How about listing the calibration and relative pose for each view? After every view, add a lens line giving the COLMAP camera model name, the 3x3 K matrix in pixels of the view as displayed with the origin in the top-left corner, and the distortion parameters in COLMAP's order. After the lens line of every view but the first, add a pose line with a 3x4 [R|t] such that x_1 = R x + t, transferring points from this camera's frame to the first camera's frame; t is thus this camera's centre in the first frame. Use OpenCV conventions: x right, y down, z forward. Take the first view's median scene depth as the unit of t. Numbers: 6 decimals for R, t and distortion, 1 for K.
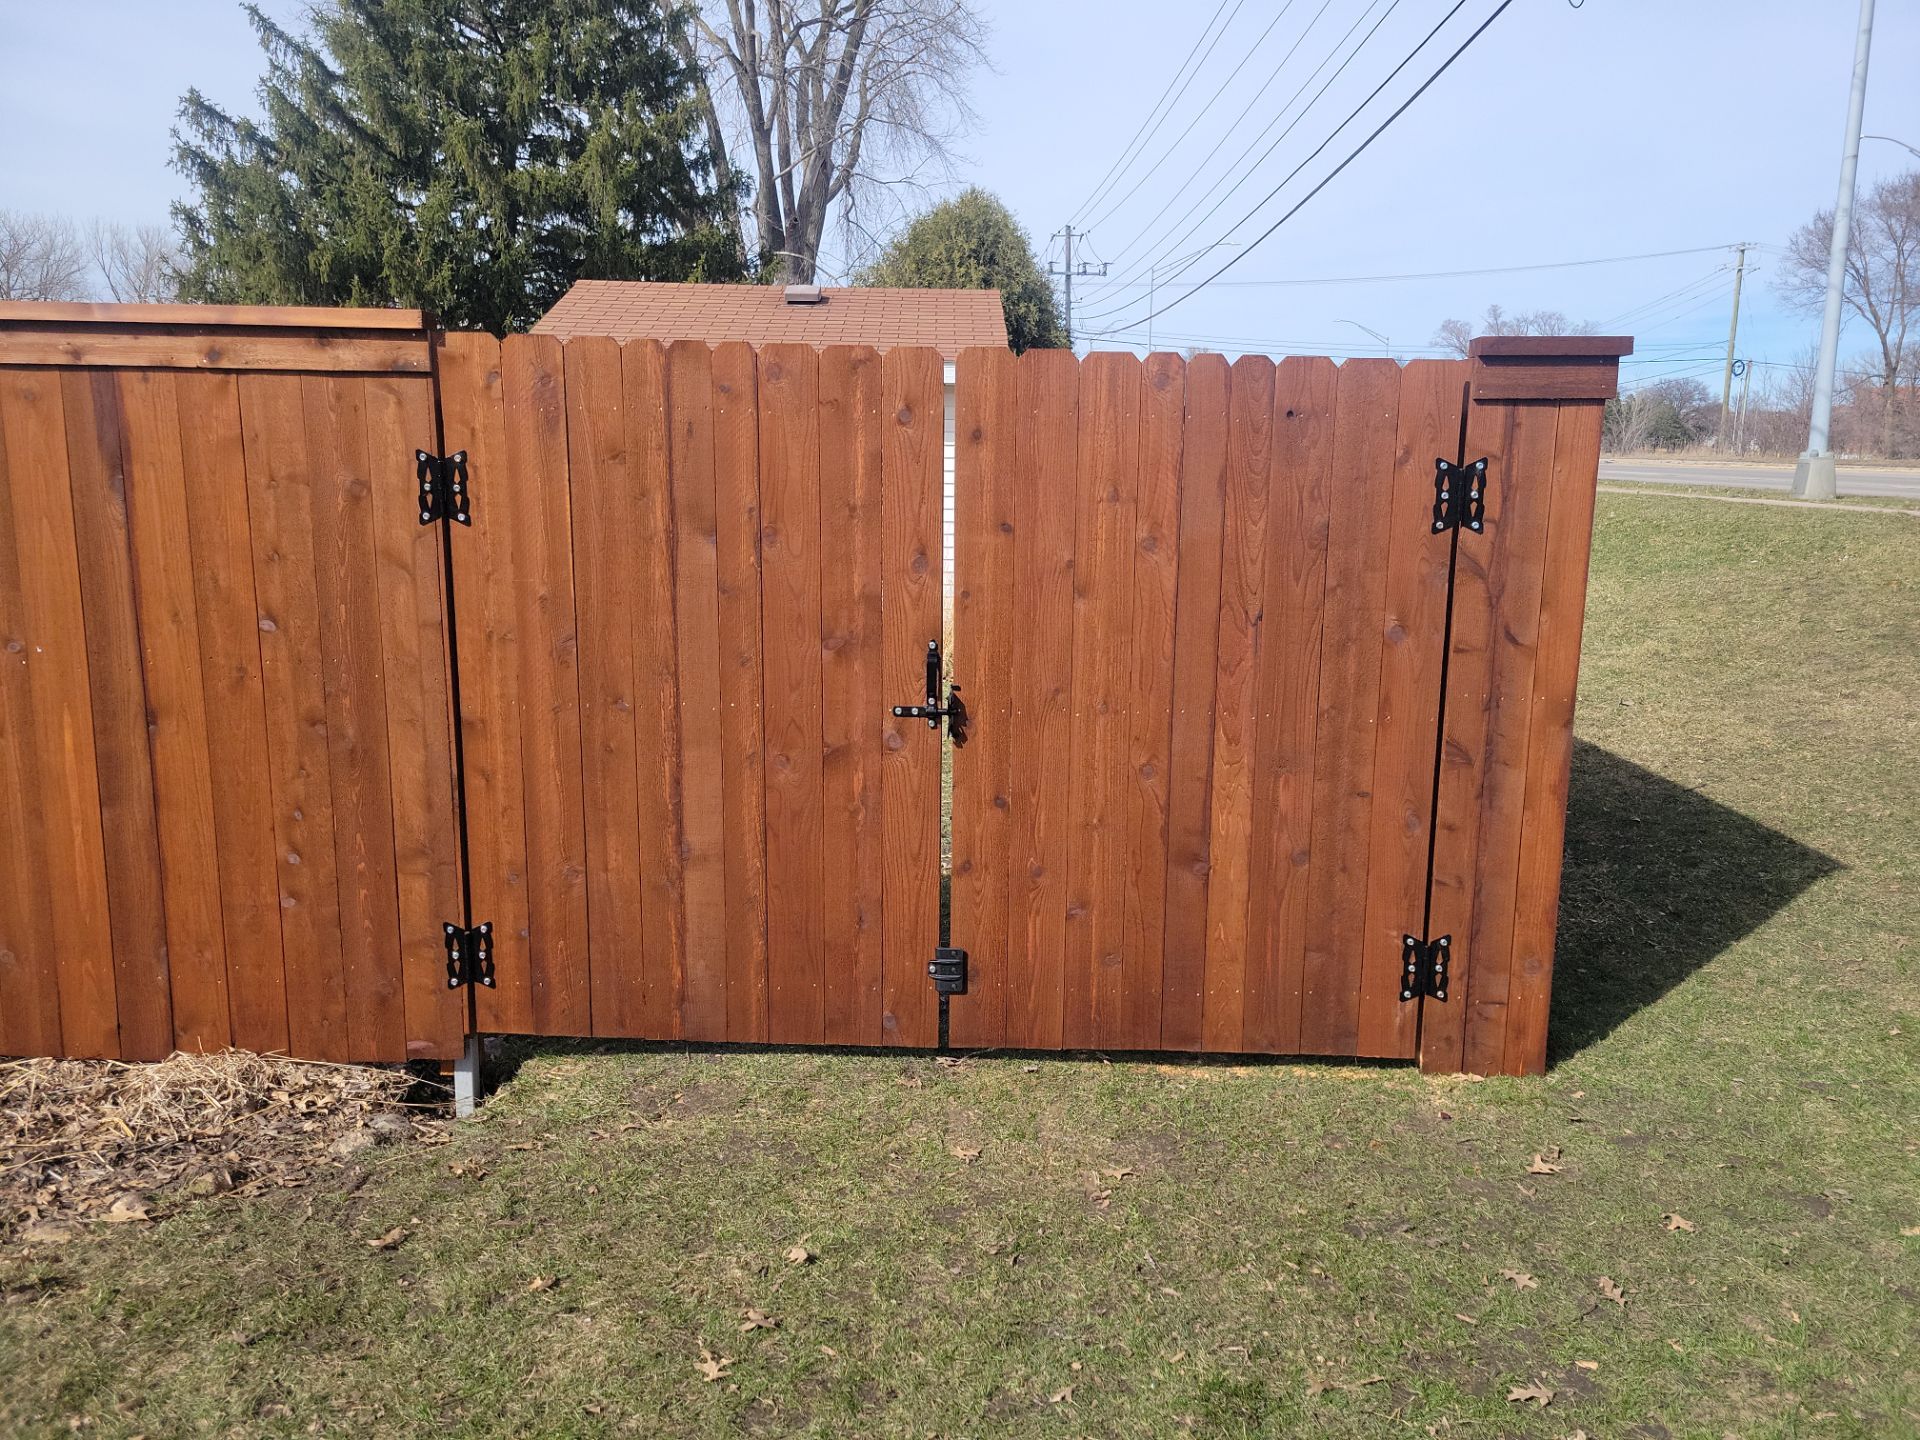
lens RADIAL K [[1437.1, 0, 976.4], [0, 1437.1, 710.6], [0, 0, 1]] dist [0.036410, -0.012329]
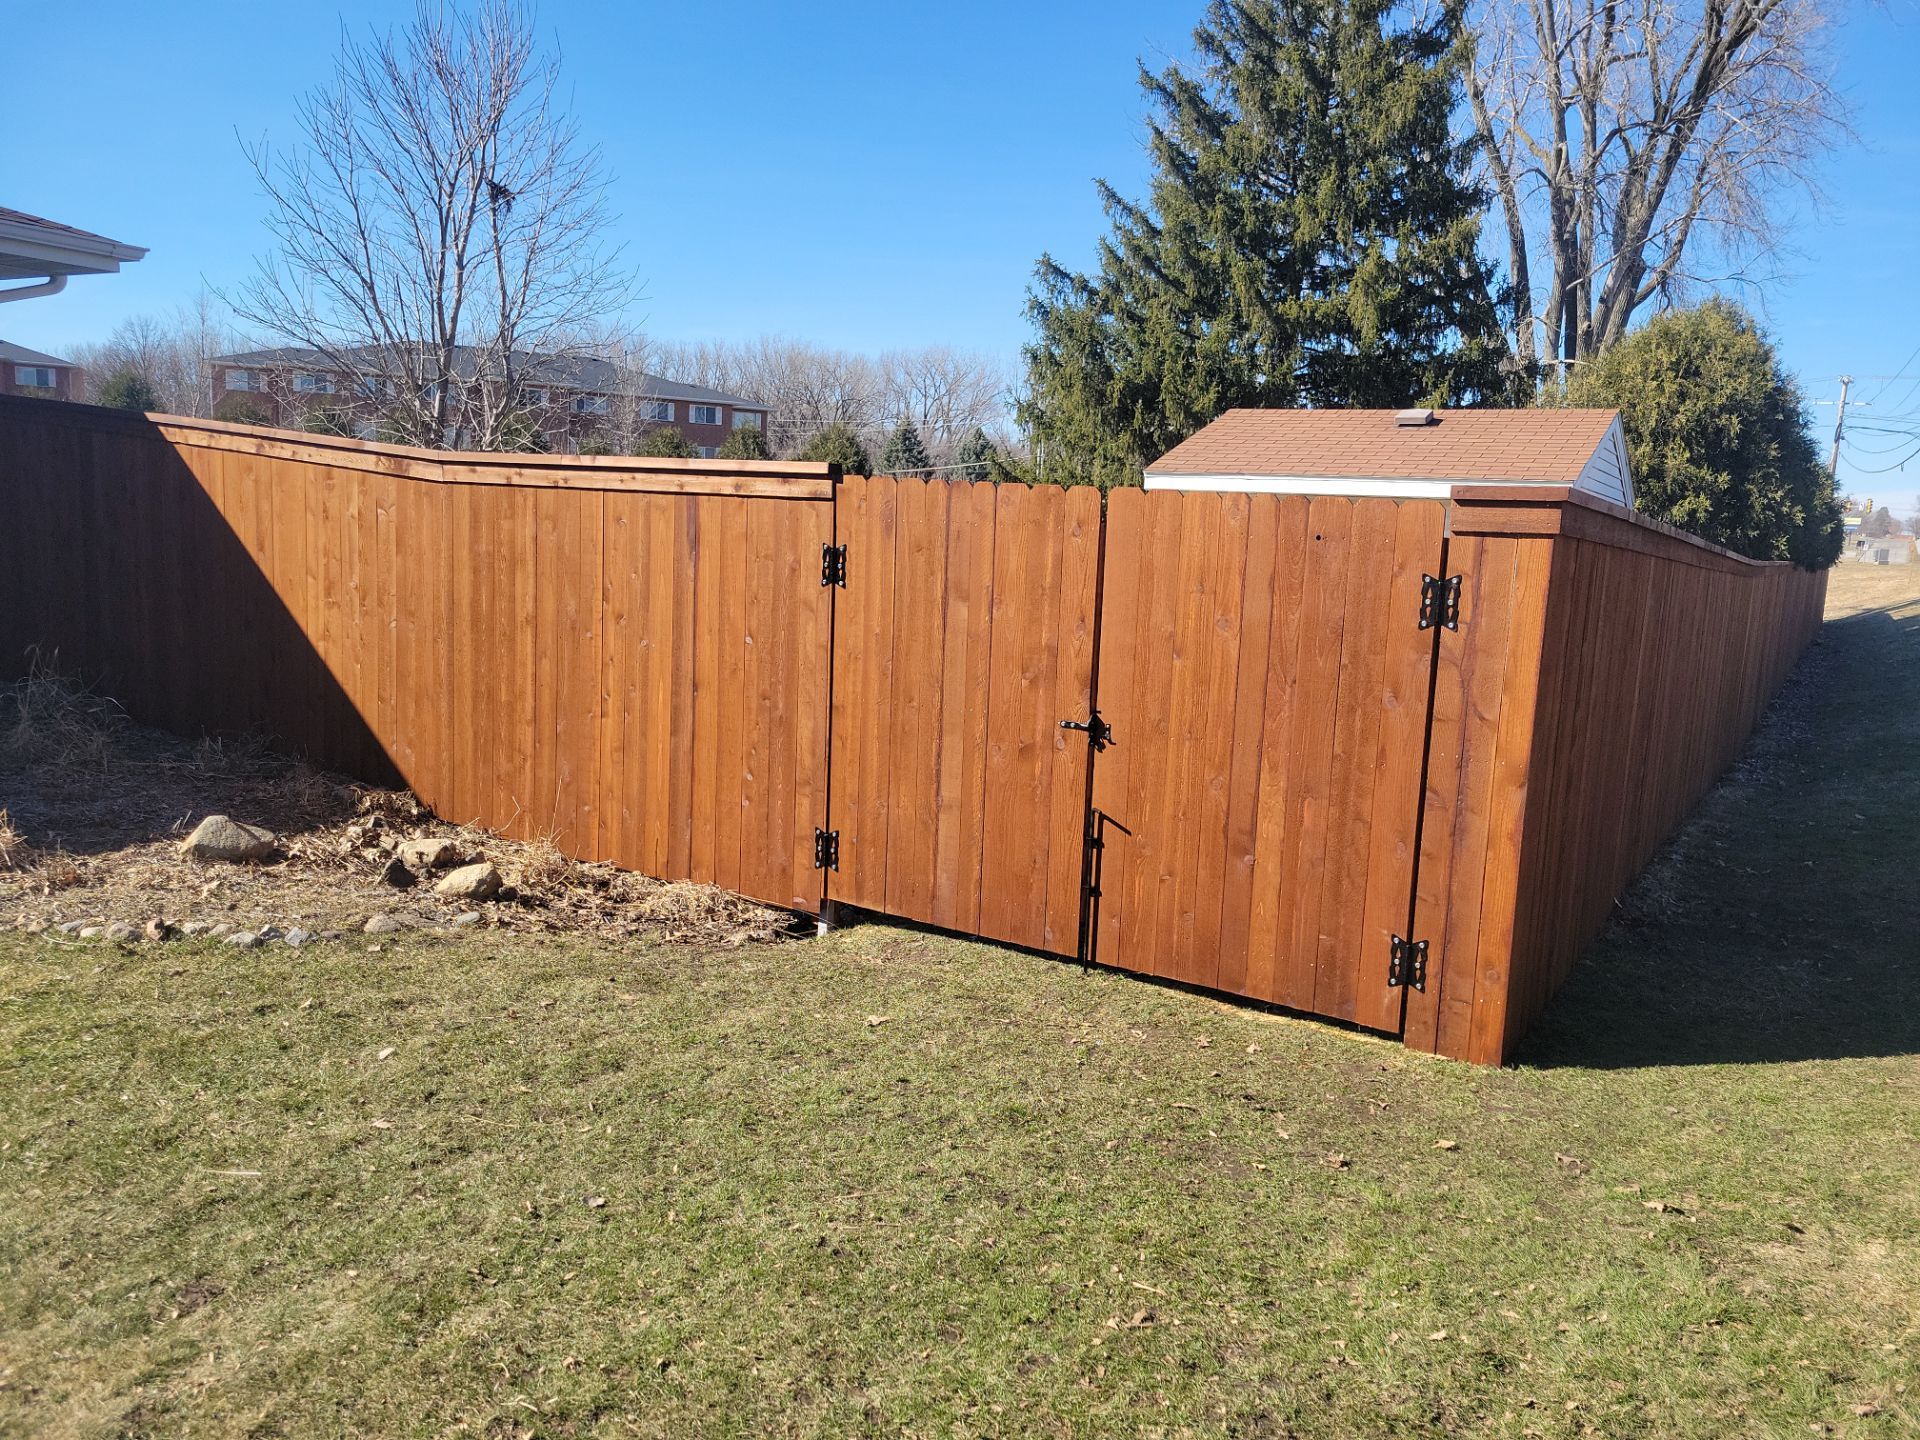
lens RADIAL K [[1437.1, 0, 984.8], [0, 1437.1, 741.7], [0, 0, 1]] dist [0.036410, -0.012329]
pose [[0.852579, 0.103895, -0.512166, 0.632860], [-0.128625, 0.991608, -0.012965, 0.046927], [0.506521, 0.076931, 0.858788, -0.324798]]
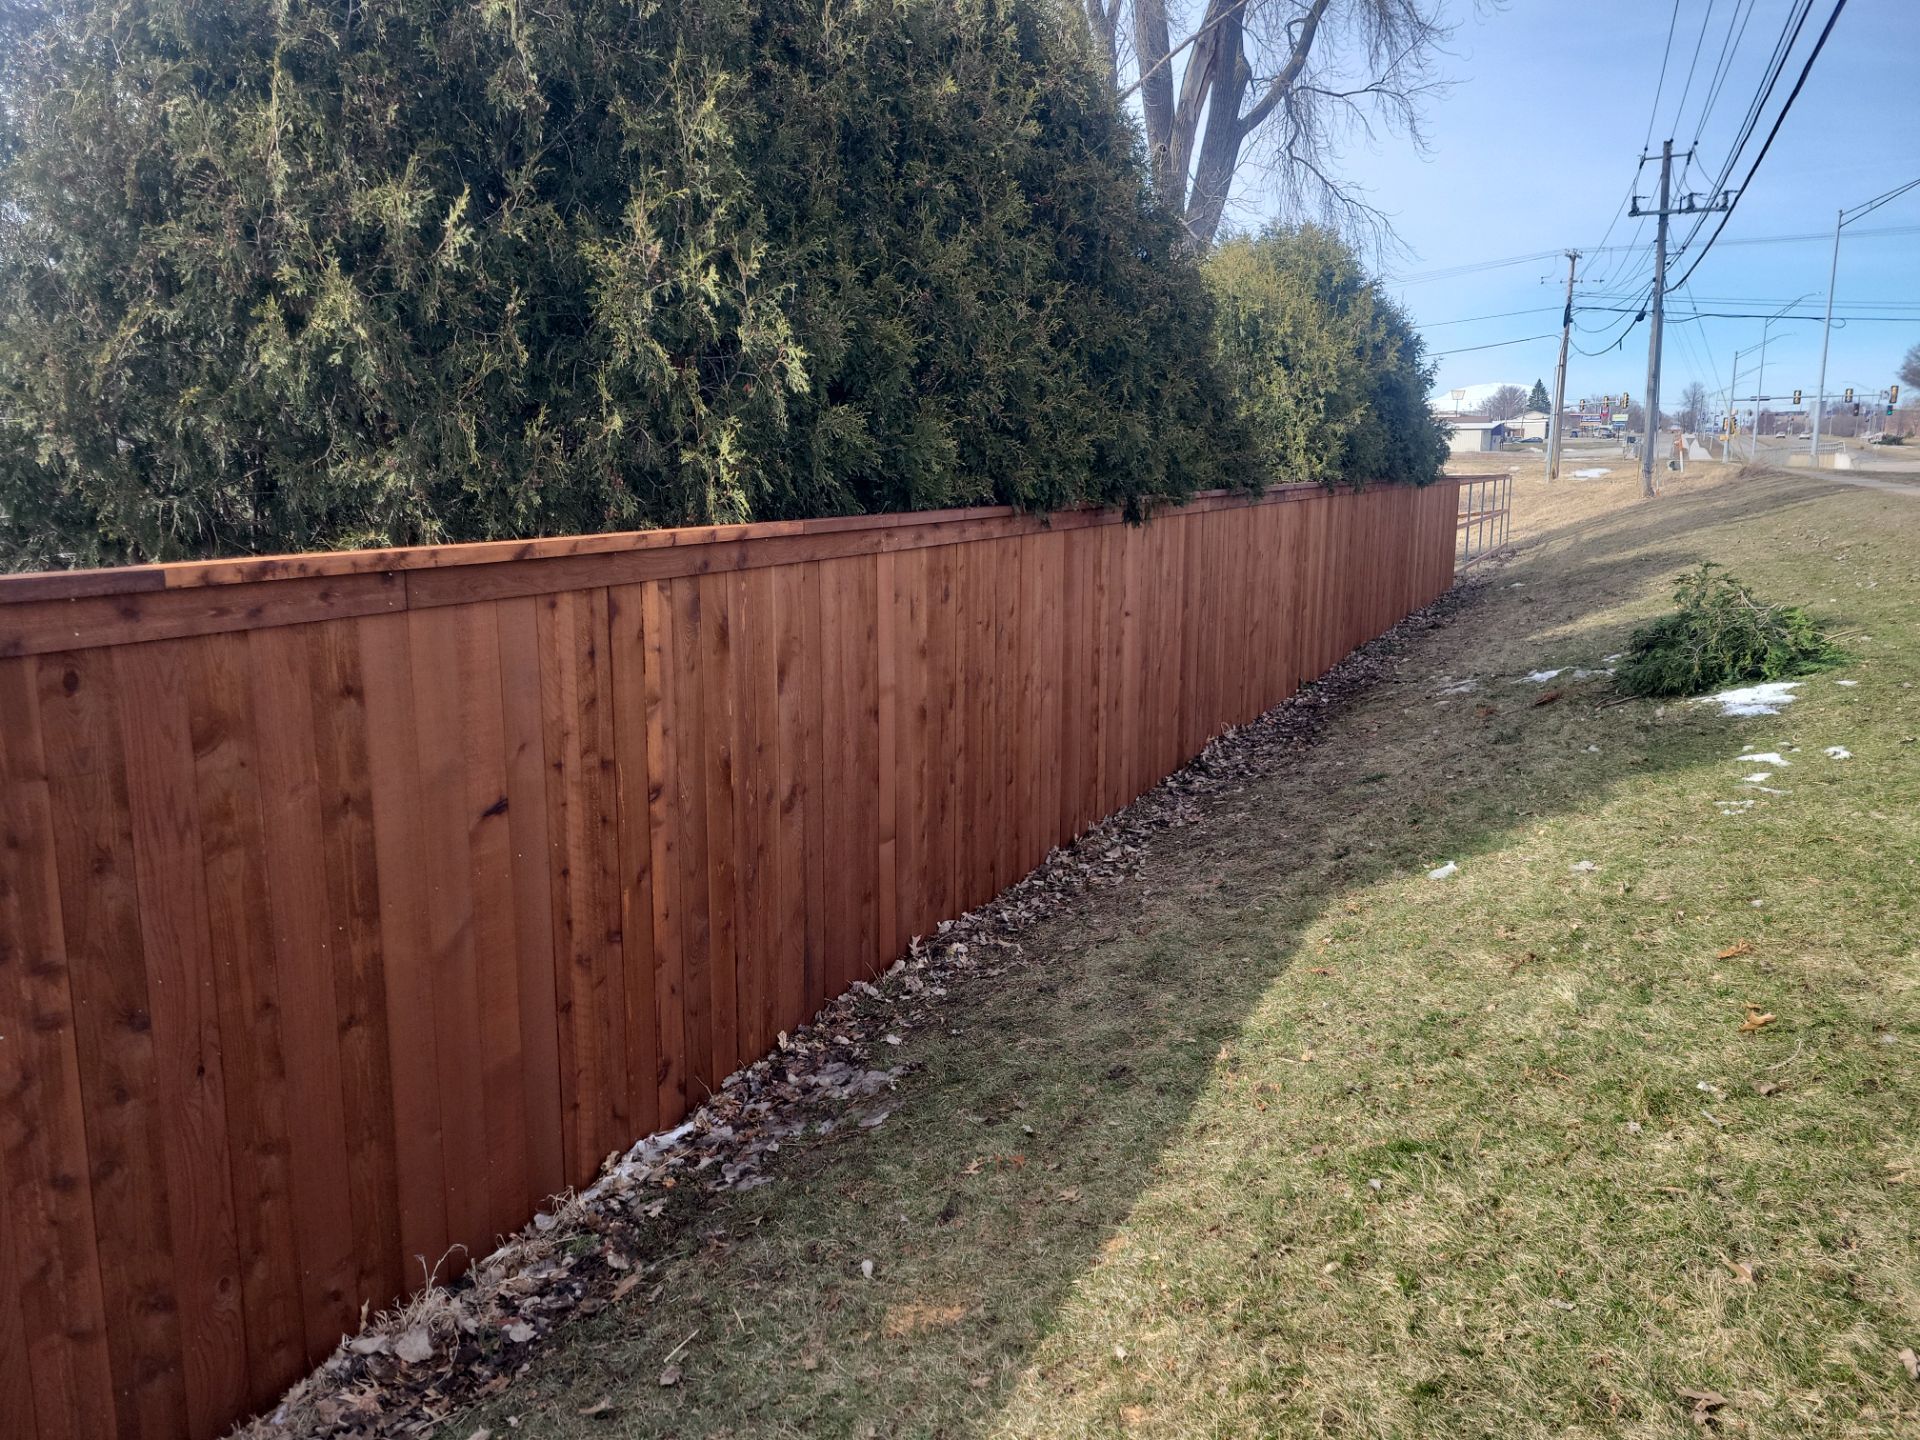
lens RADIAL K [[1437.1, 0, 973.5], [0, 1437.1, 710.0], [0, 0, 1]] dist [0.036410, -0.012329]
pose [[0.906630, 0.056786, -0.418089, 1.057600], [-0.061963, 0.998078, 0.001195, -0.757448], [0.417353, 0.024823, 0.908405, 3.794841]]
